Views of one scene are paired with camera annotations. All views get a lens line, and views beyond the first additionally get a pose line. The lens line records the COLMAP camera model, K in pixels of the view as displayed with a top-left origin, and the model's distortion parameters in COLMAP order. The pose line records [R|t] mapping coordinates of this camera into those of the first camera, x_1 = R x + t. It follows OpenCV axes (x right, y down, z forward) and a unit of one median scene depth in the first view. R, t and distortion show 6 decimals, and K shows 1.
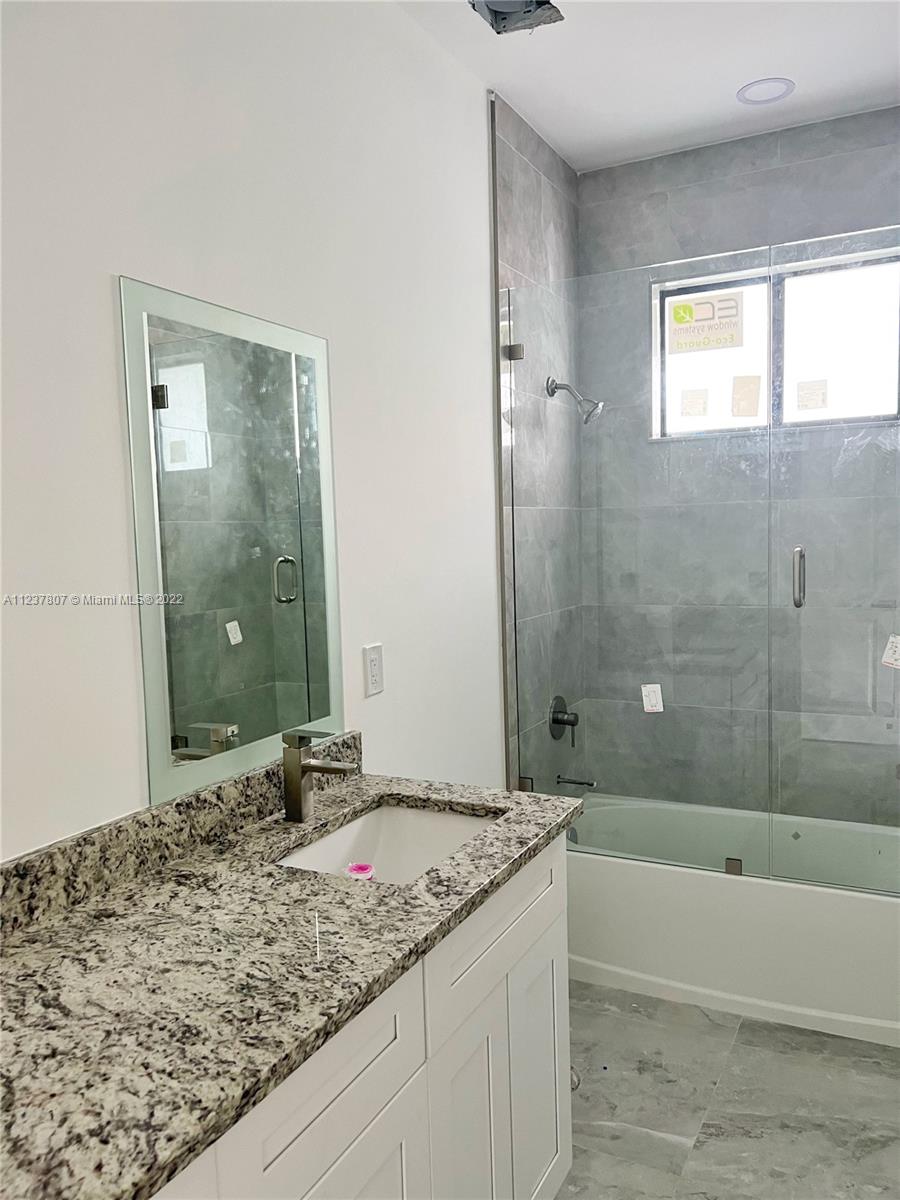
lens RADIAL K [[907.2, 0, 450.0], [0, 907.2, 600.0], [0, 0, 1]] dist [0.065500, -0.089296]
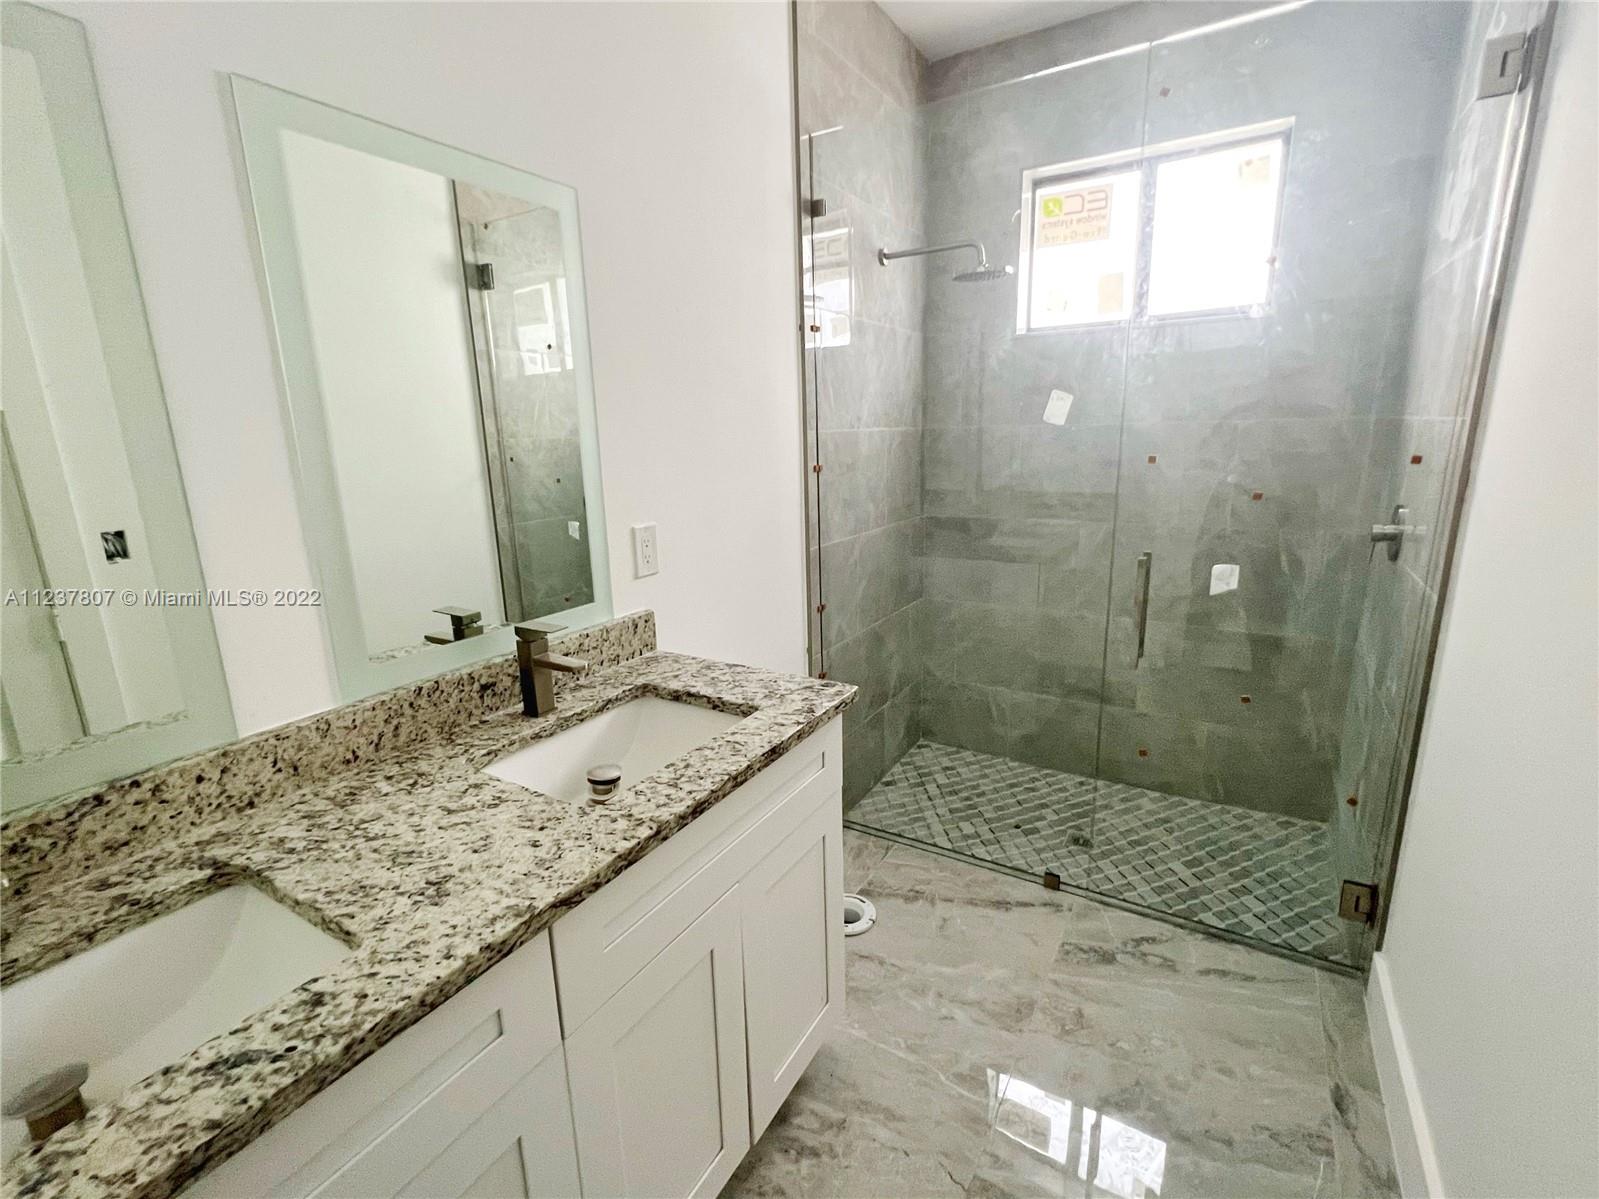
lens RADIAL K [[667.2, 0, 799.5], [0, 667.2, 599.5], [0, 0, 1]] dist [0.000738, -0.000018]
pose [[0.992647, 0.024250, -0.118588, 0.155814], [-0.002485, 0.983602, 0.180334, -0.005204], [0.121016, -0.178713, 0.976431, 0.293033]]
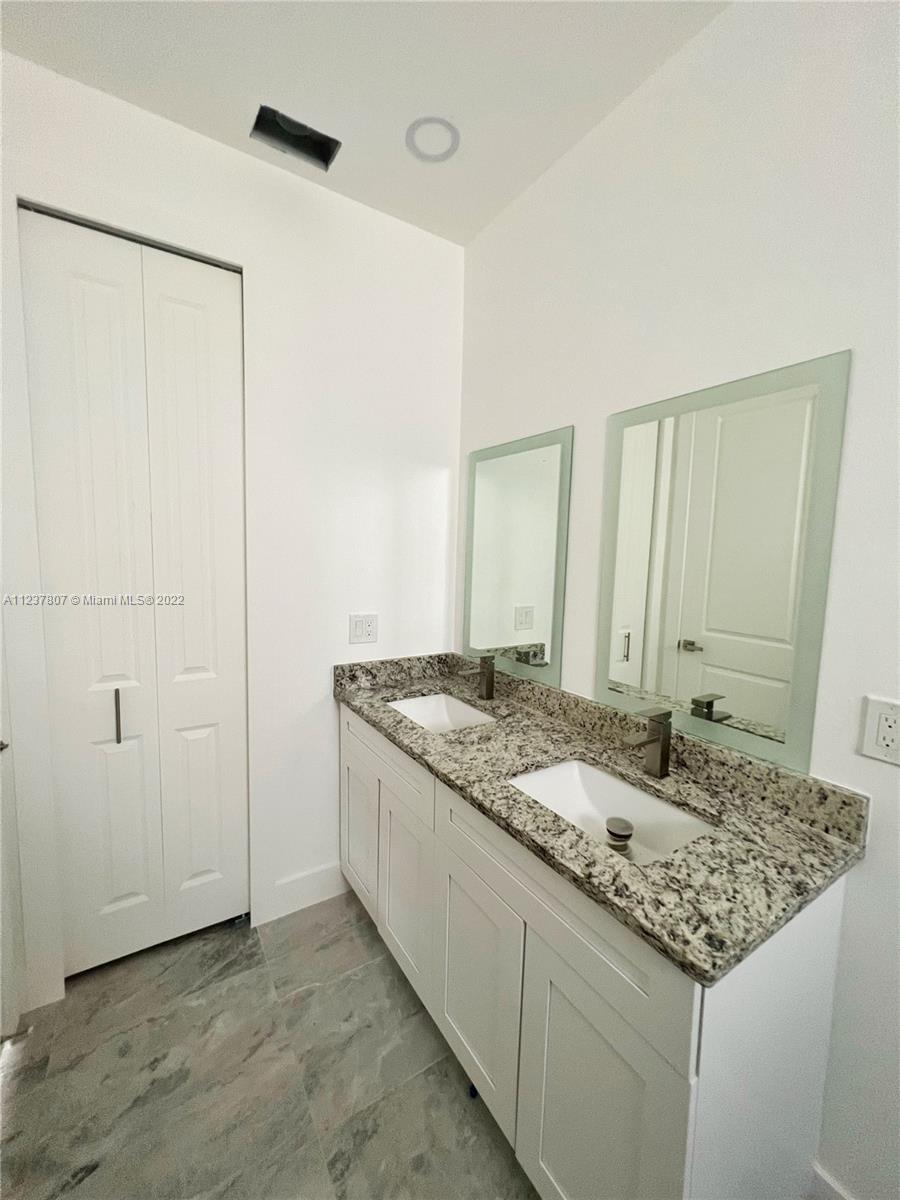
lens RADIAL K [[473.8, 0, 450.0], [0, 473.8, 600.0], [0, 0, 1]] dist [-0.000447, -0.000260]
pose [[-0.511153, 0.100866, -0.853551, 0.467022], [-0.075182, 0.984036, 0.161309, -0.084215], [0.856195, 0.146626, -0.495410, 0.887437]]
